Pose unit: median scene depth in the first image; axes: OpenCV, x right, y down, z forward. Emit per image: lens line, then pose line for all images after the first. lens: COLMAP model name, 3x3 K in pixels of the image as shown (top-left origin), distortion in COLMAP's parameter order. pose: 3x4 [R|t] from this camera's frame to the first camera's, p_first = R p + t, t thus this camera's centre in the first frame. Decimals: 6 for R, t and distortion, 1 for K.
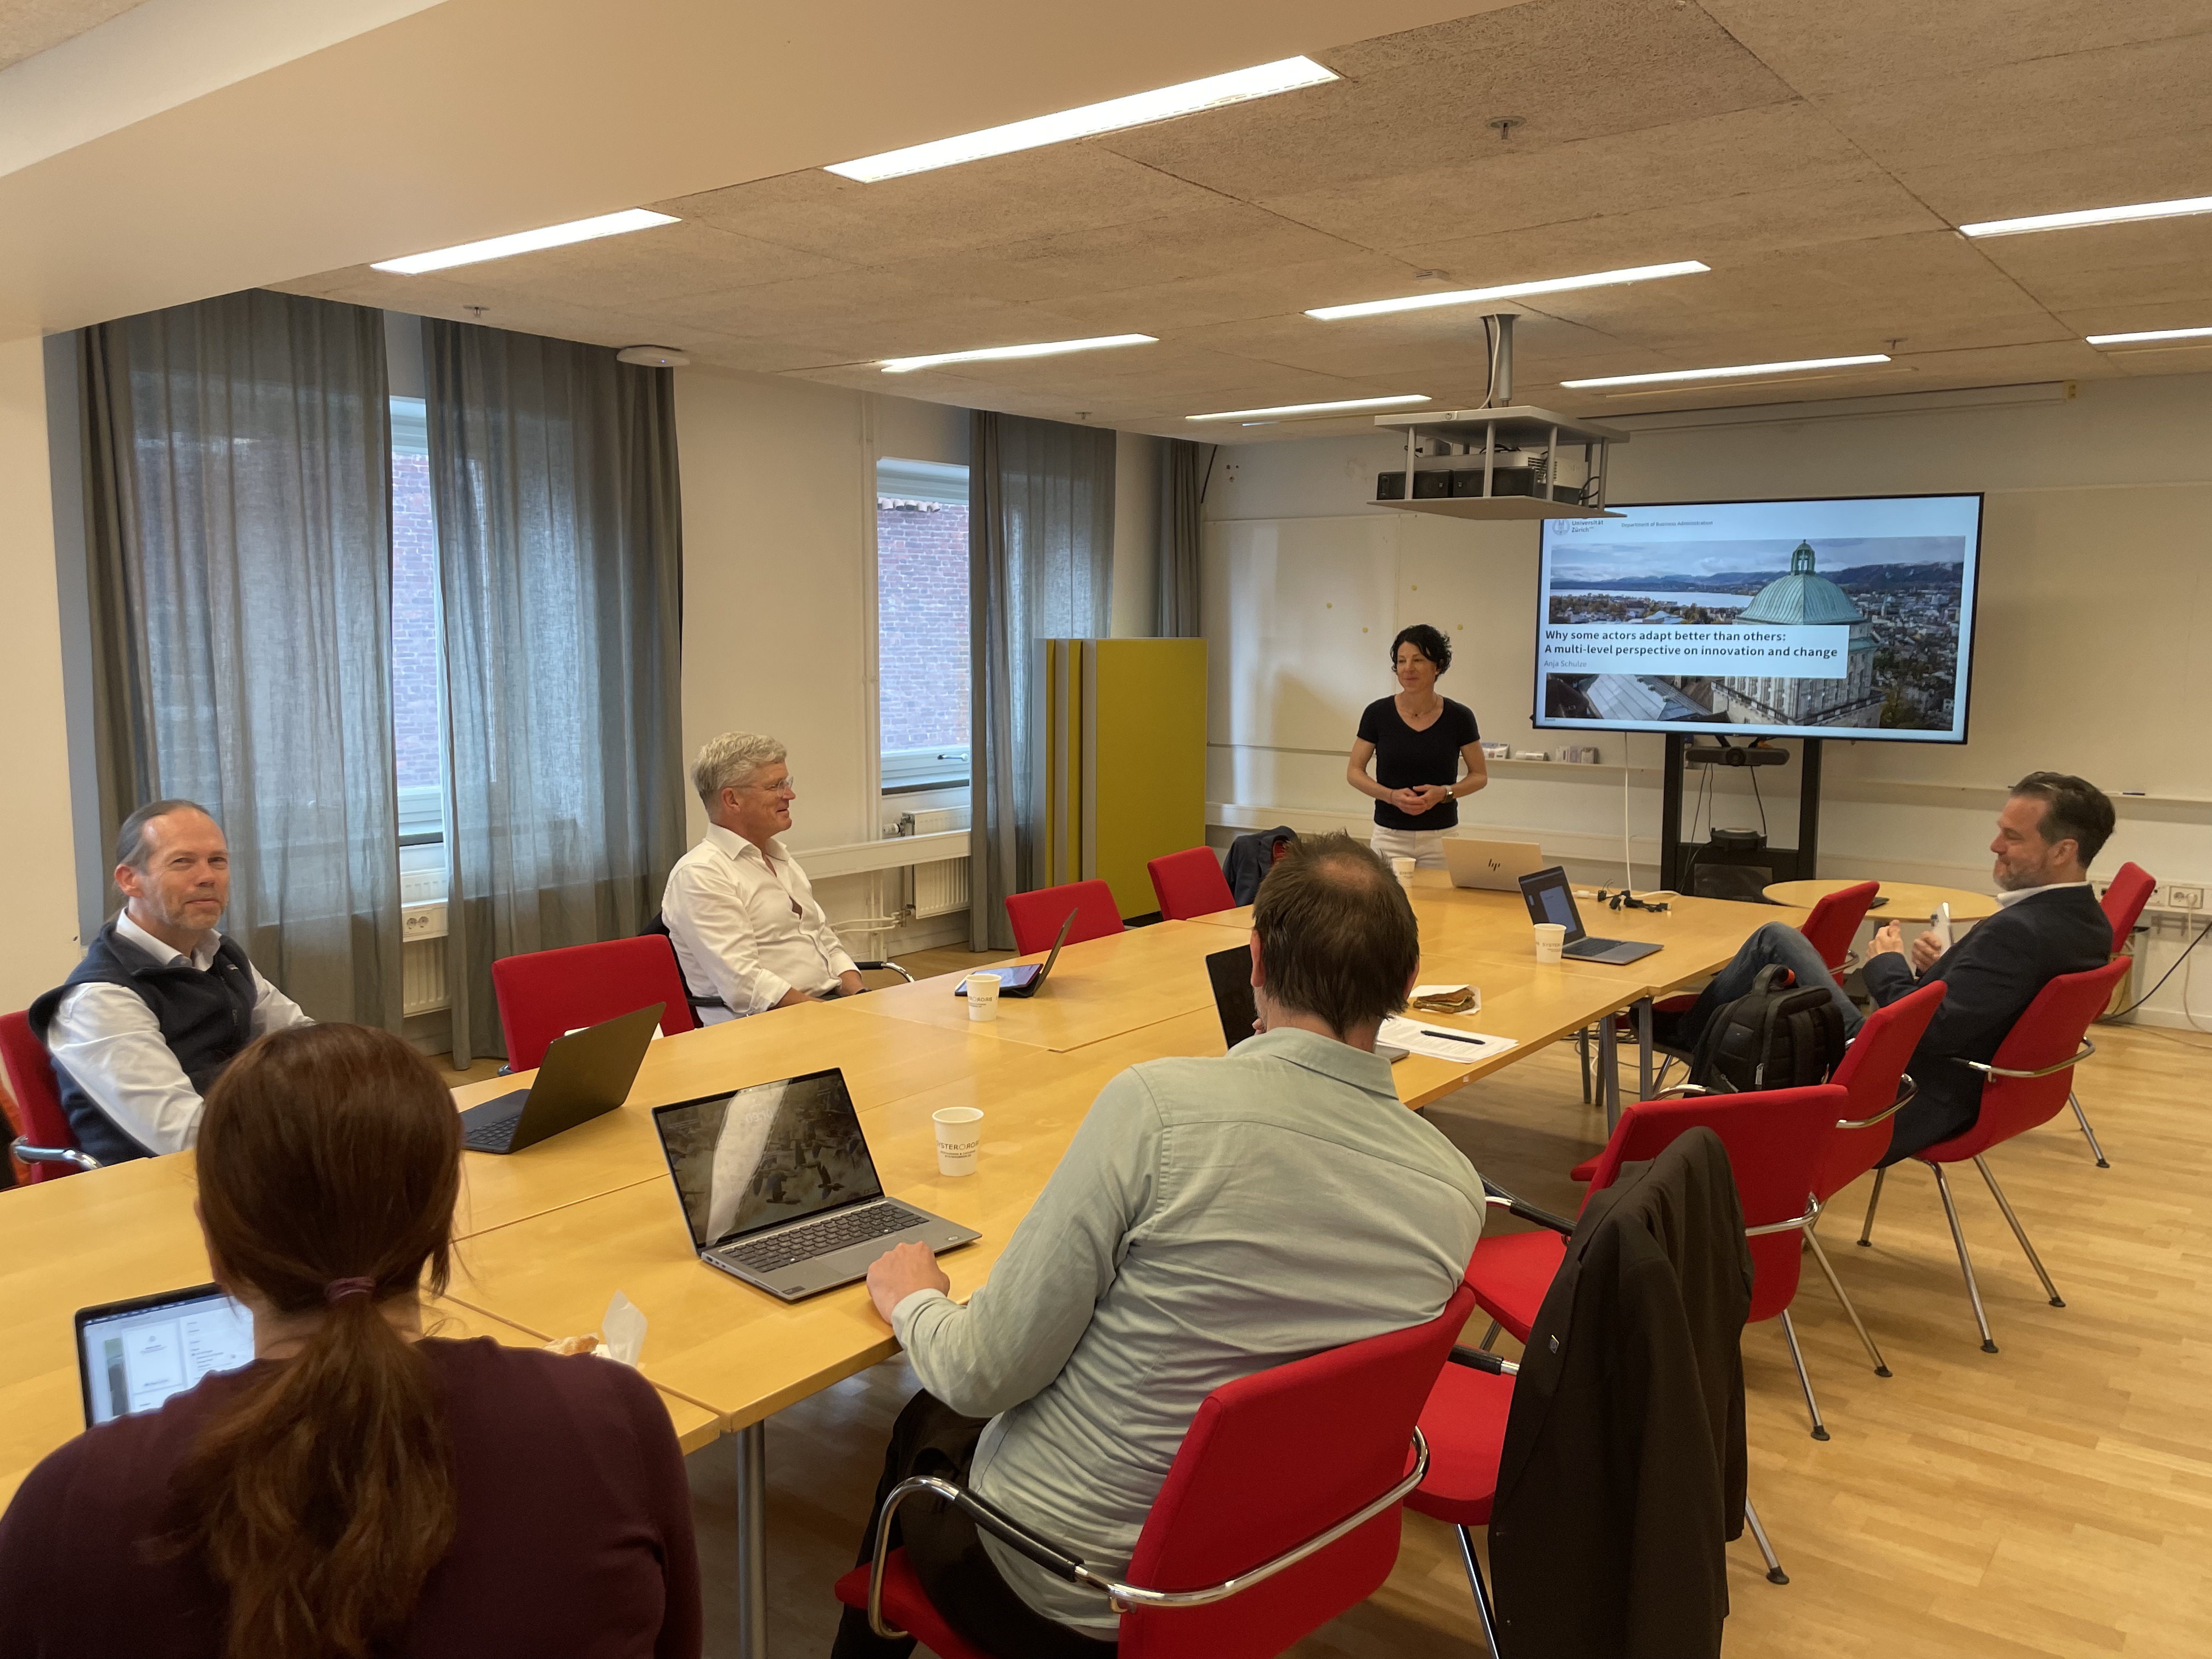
lens RADIAL K [[1698.8, 0, 1101.4], [0, 1698.8, 824.0], [0, 0, 1]] dist [0.055848, -0.066746]
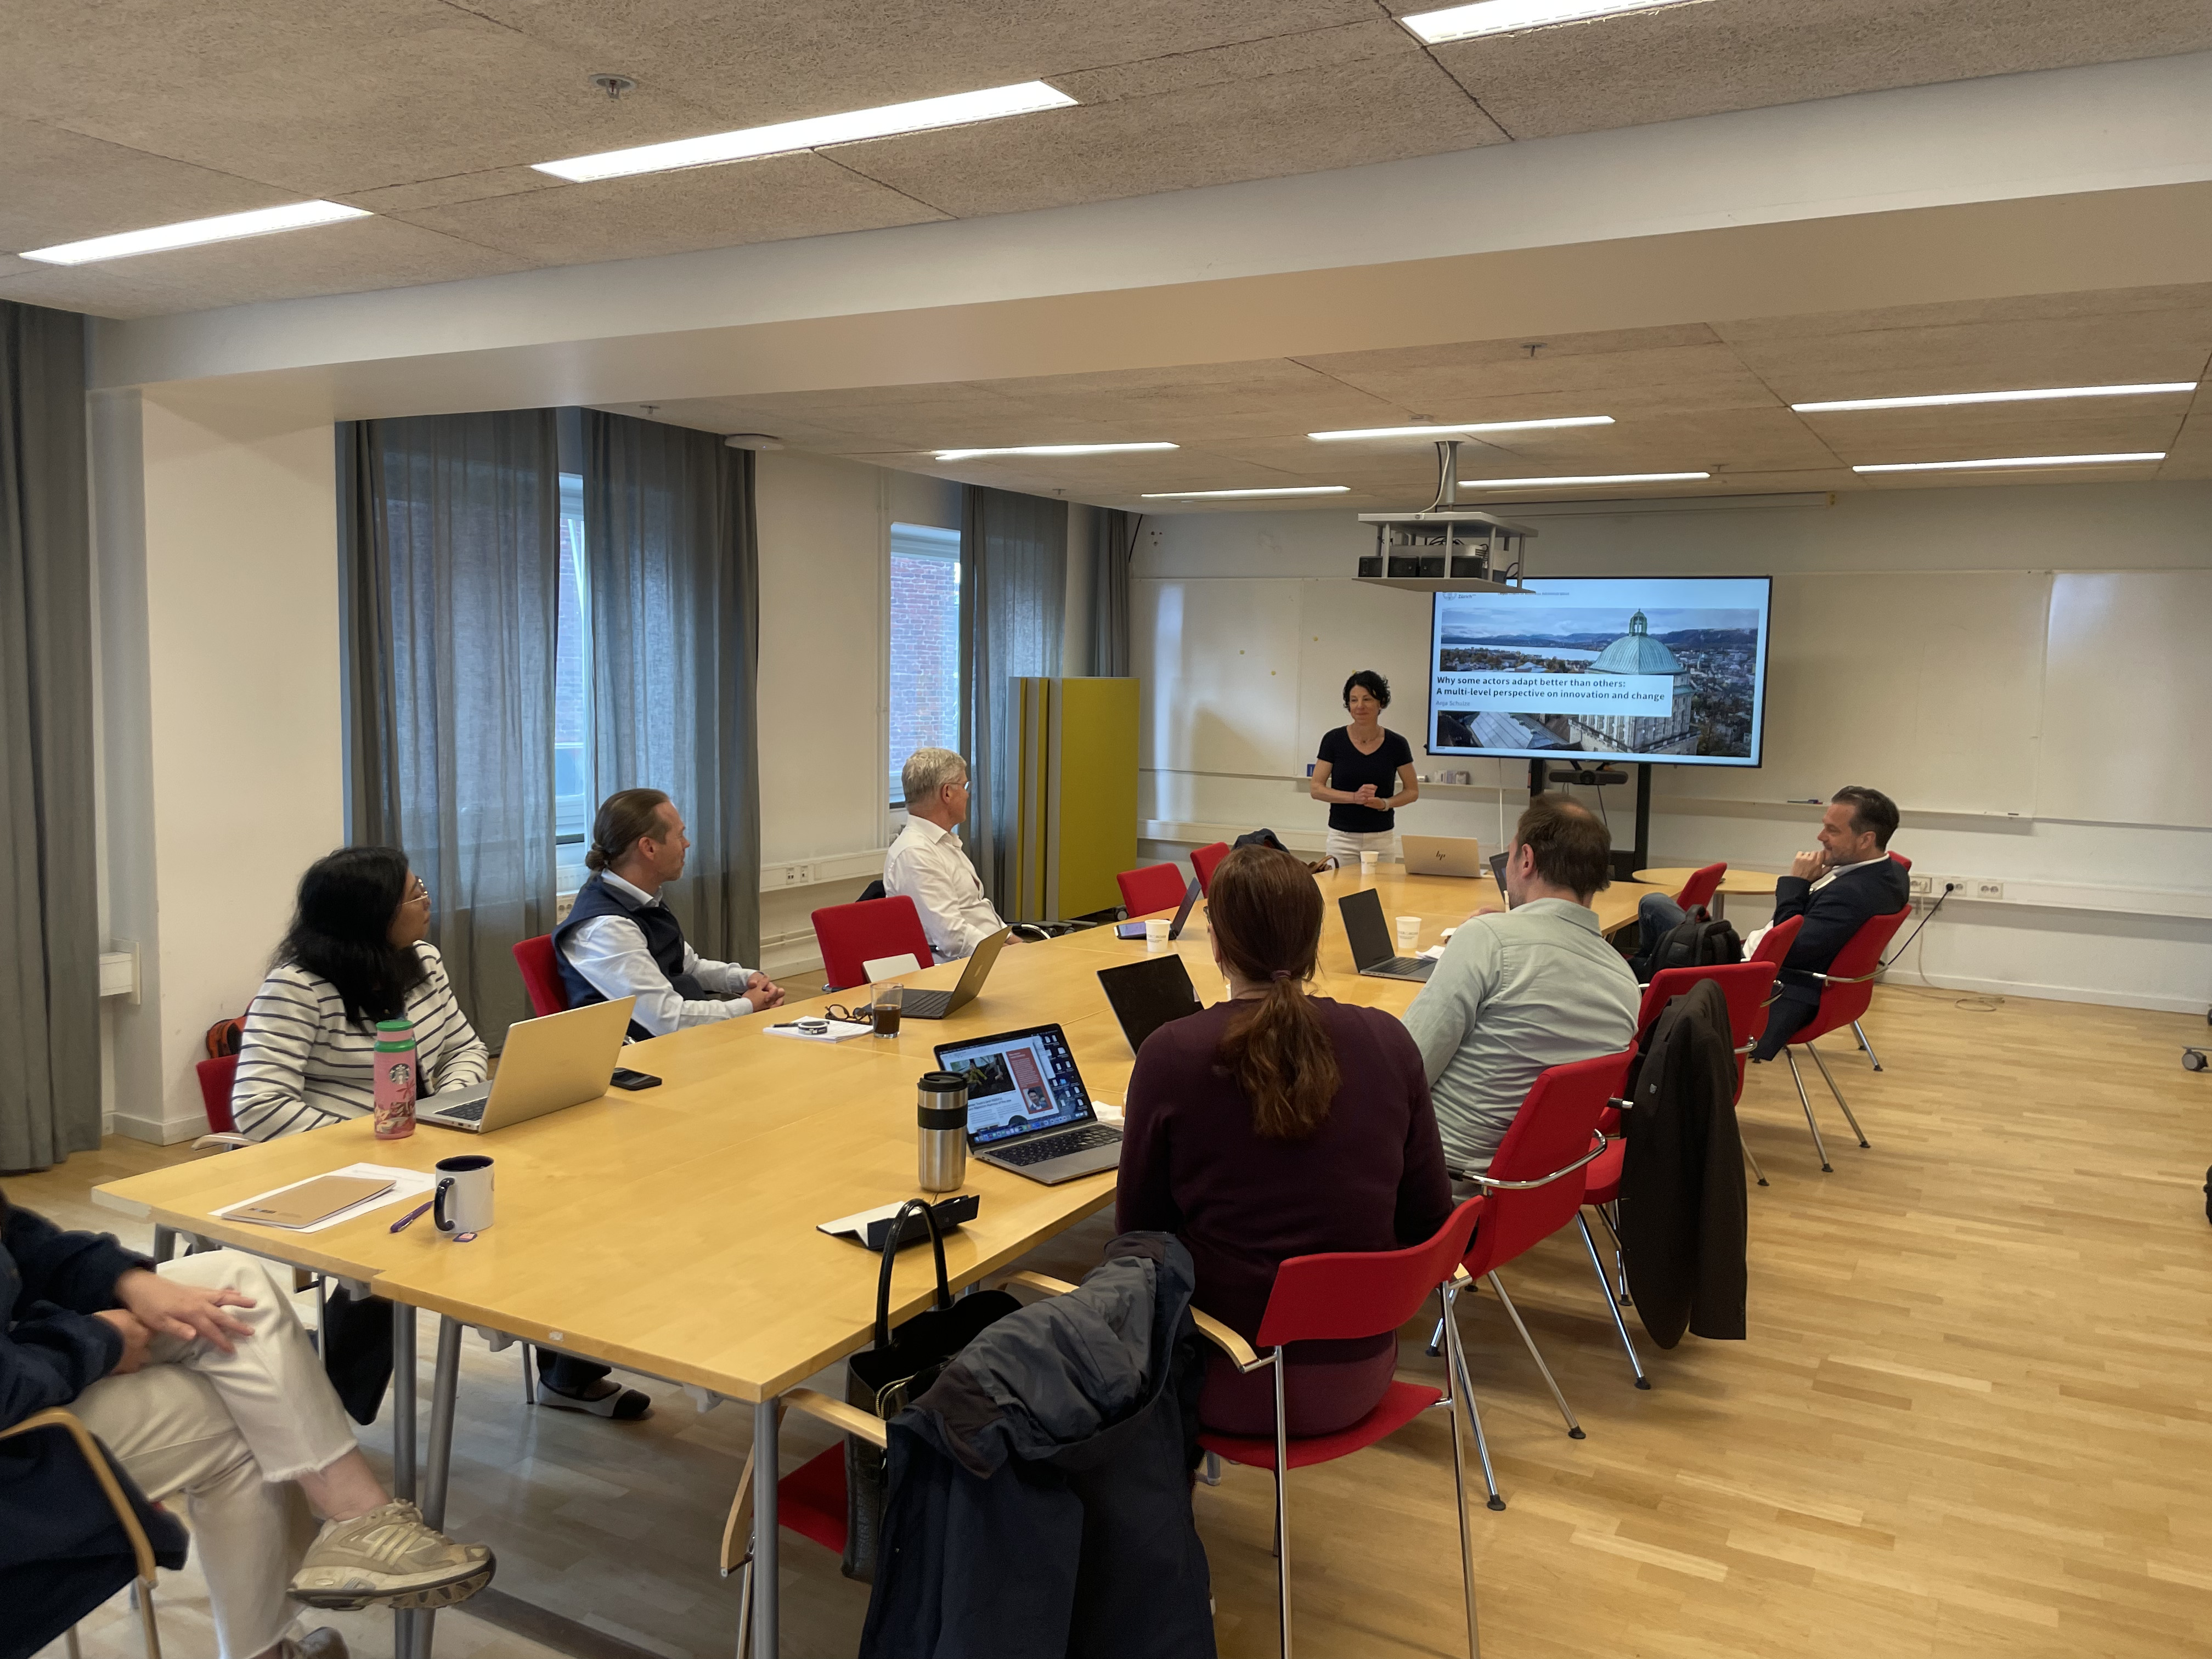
lens RADIAL K [[1698.8, 0, 1099.3], [0, 1698.8, 824.8], [0, 0, 1]] dist [0.055848, -0.066746]
pose [[0.989935, 0.000671, 0.141523, -0.210507], [0.002190, 0.999796, -0.020057, 0.025270], [-0.141507, 0.020165, 0.989732, -0.253391]]
